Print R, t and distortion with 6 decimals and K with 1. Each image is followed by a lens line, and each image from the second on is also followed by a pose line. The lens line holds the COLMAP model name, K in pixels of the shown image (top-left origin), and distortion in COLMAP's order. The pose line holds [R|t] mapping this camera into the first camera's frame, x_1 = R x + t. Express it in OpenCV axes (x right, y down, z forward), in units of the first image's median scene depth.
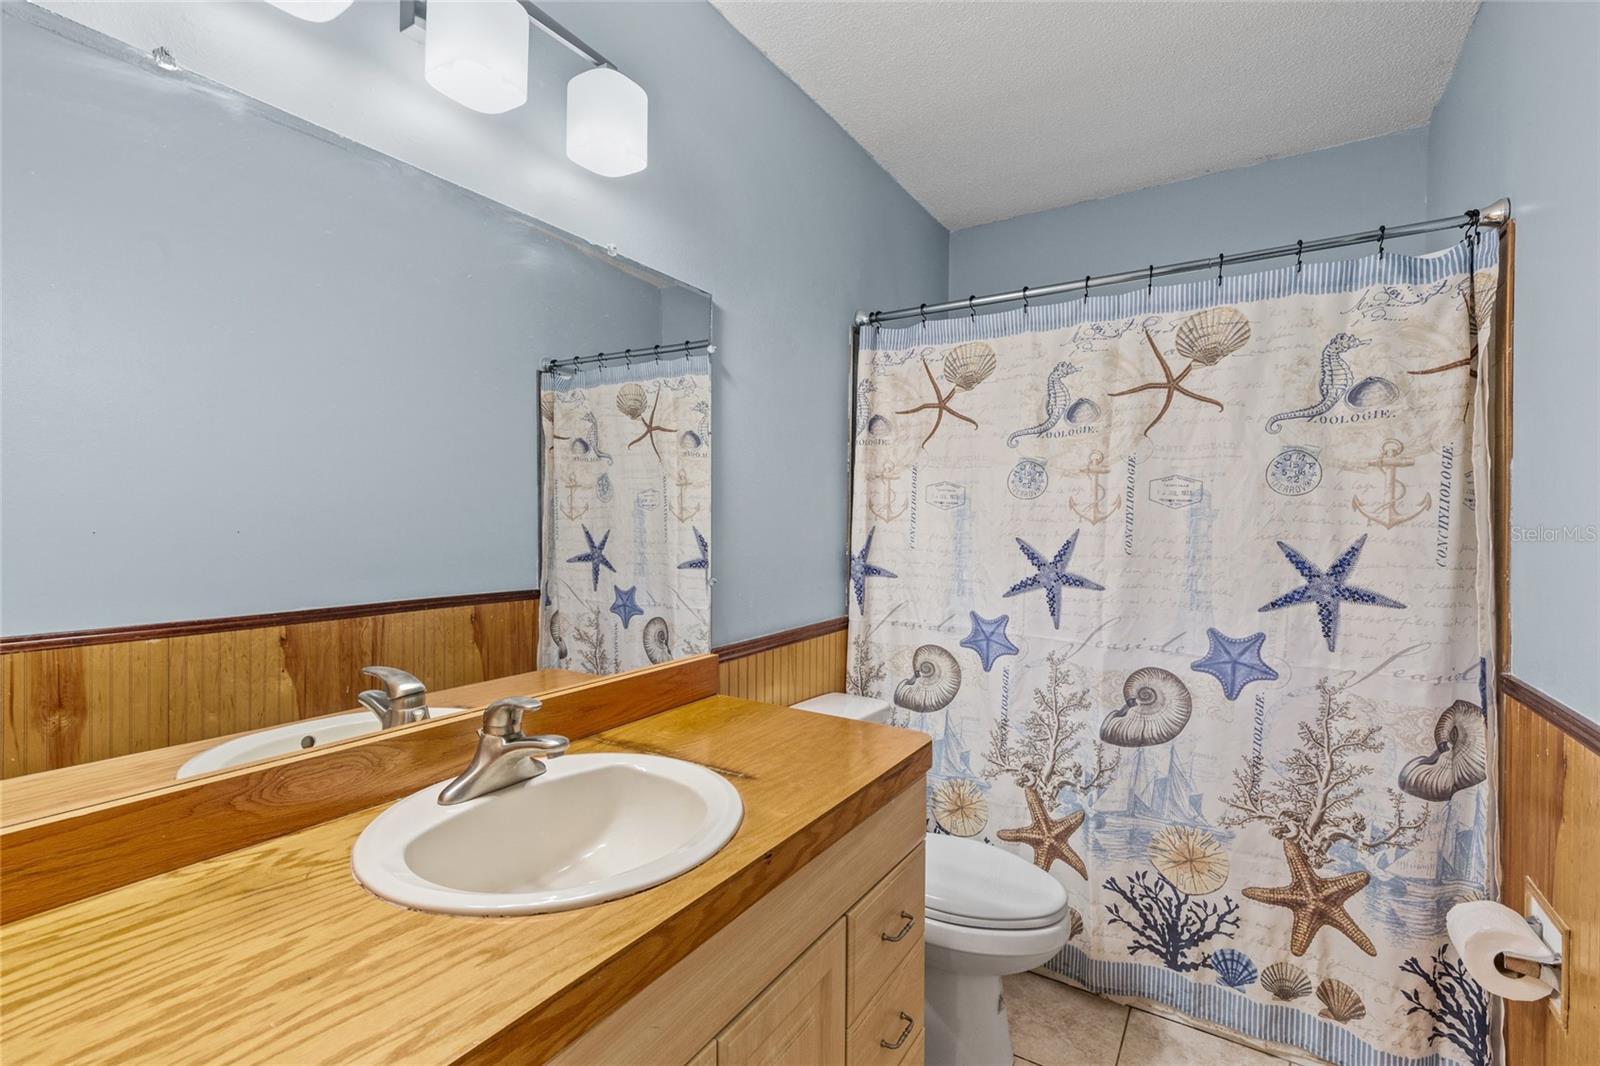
lens RADIAL K [[715.4, 0, 804.4], [0, 715.4, 530.7], [0, 0, 1]] dist [0.005868, 0.000989]
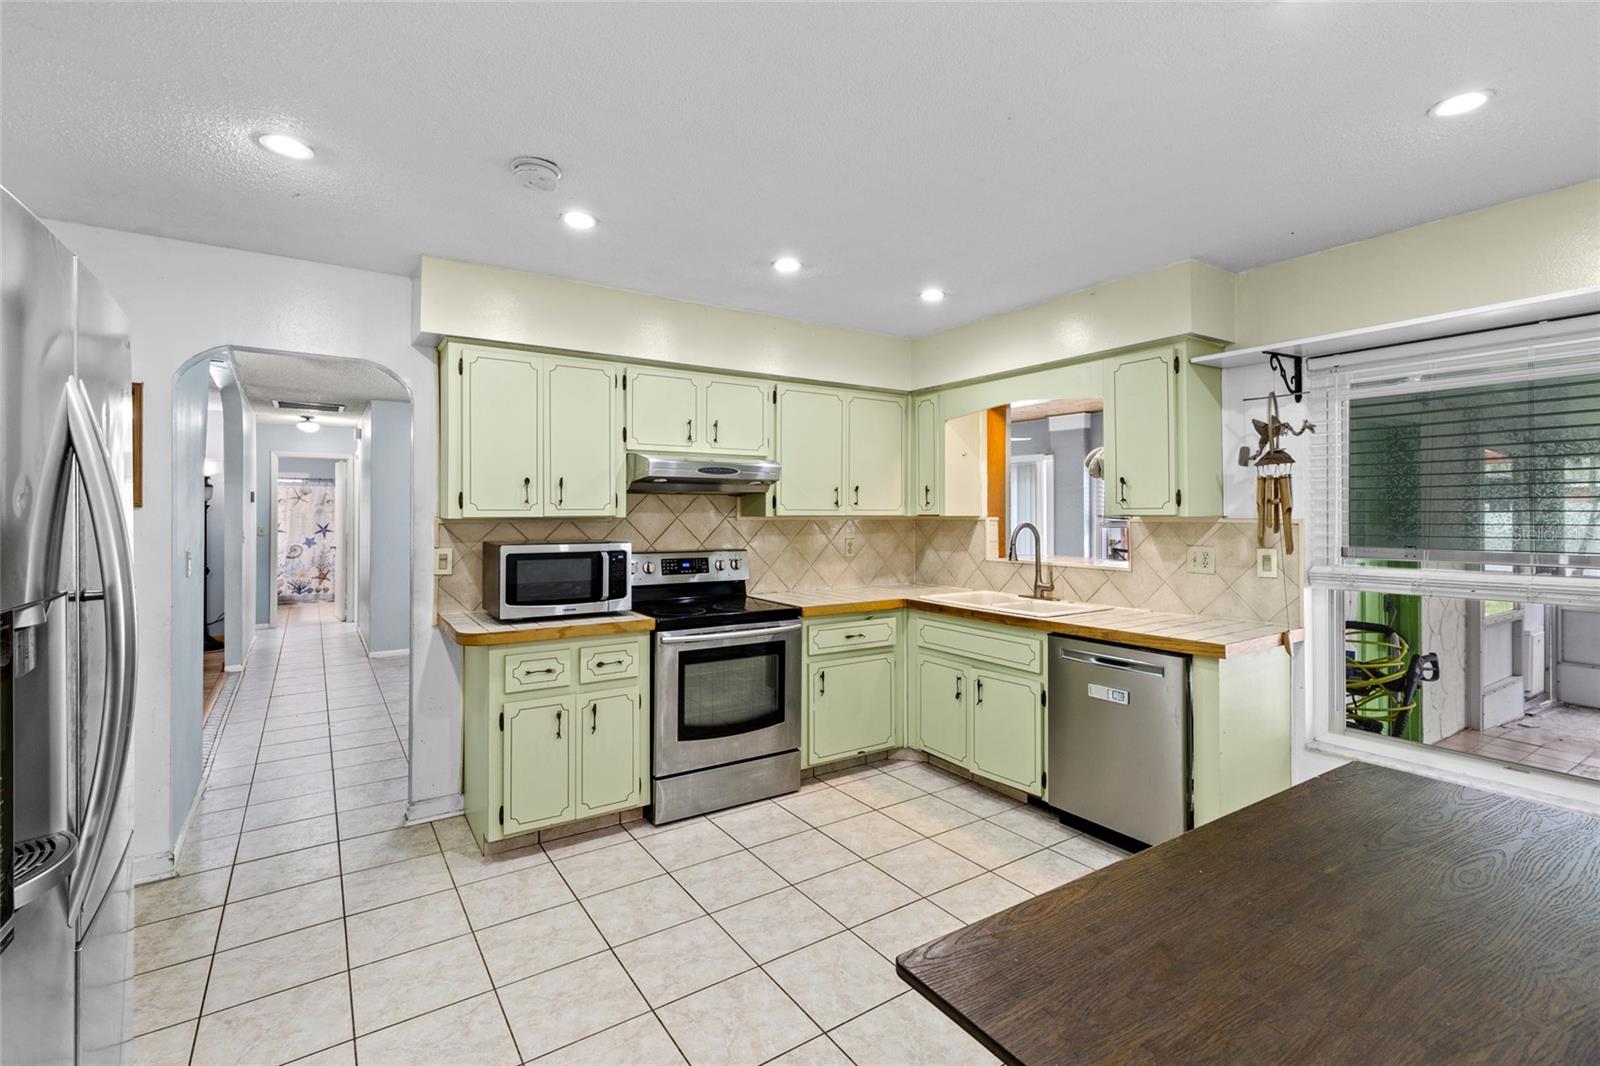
lens RADIAL K [[715.4, 0, 797.5], [0, 715.4, 511.5], [0, 0, 1]] dist [0.005868, 0.000989]
pose [[0.406605, -0.003216, 0.913598, -3.483716], [0.007180, 0.999974, 0.000325, -0.063152], [-0.913576, 0.006428, 0.406618, -5.587531]]
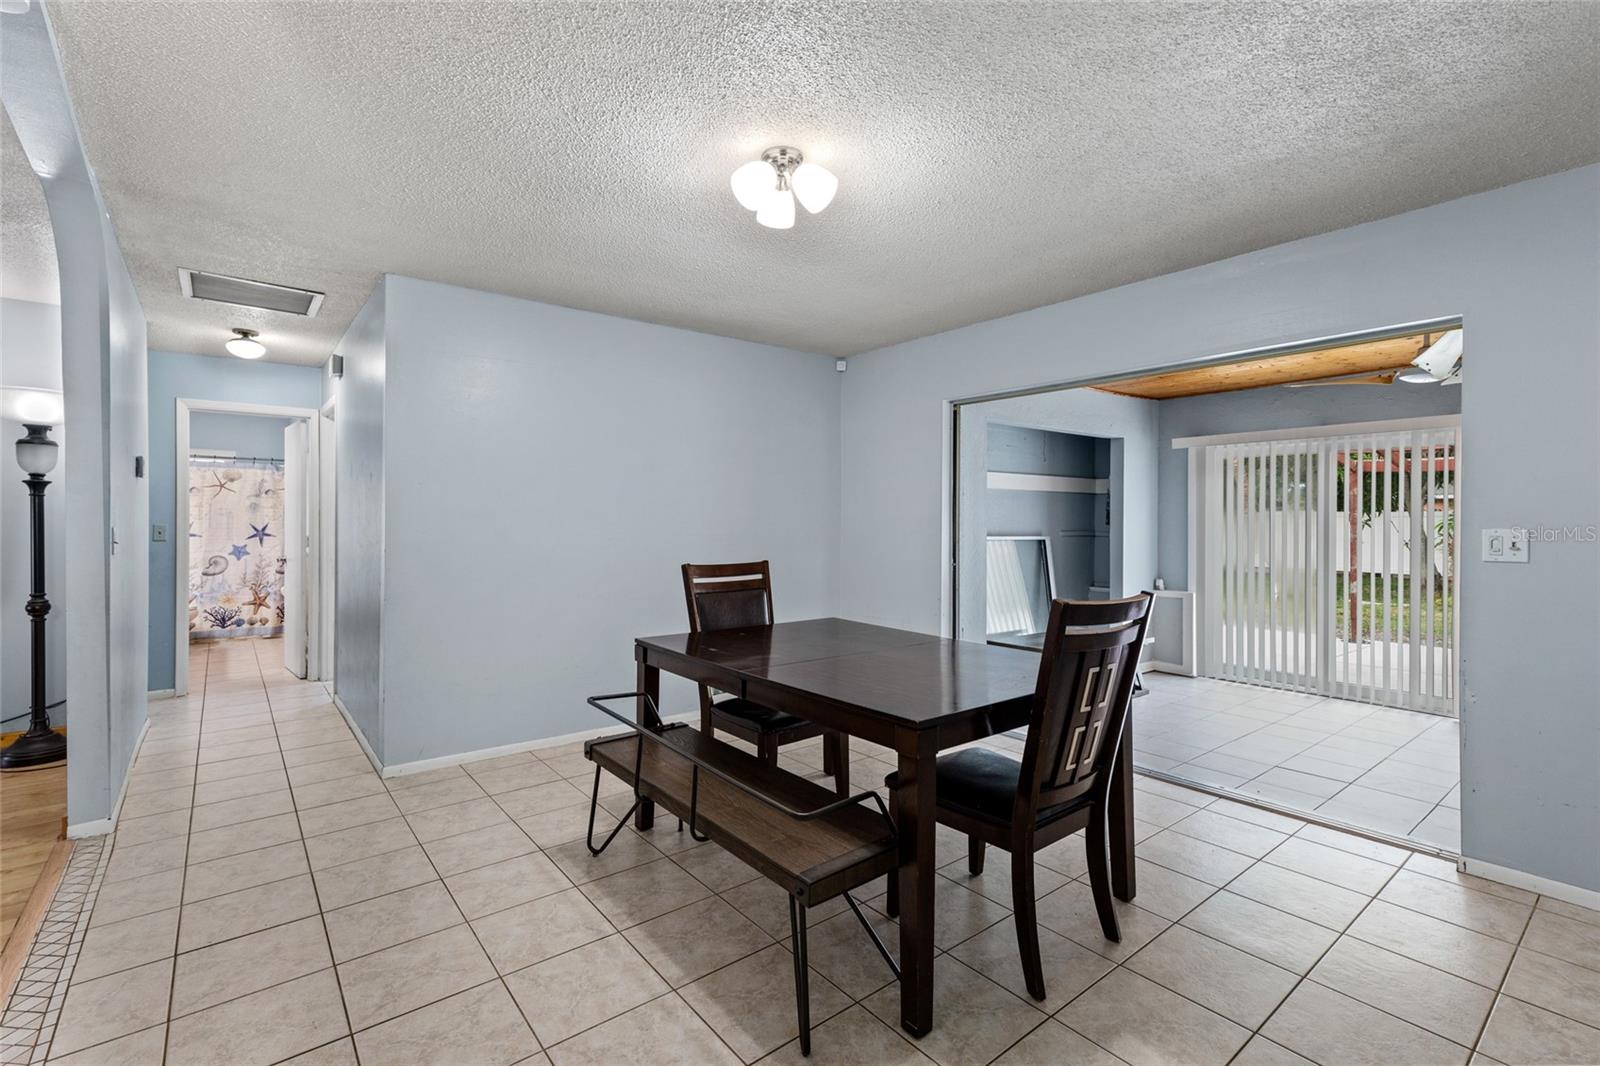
lens RADIAL K [[715.4, 0, 805.6], [0, 715.4, 526.7], [0, 0, 1]] dist [0.005868, 0.000989]
pose [[0.328080, -0.011148, 0.944584, -2.381247], [0.003874, 0.999938, 0.010456, -0.000918], [-0.944642, 0.000228, 0.328103, -3.665902]]
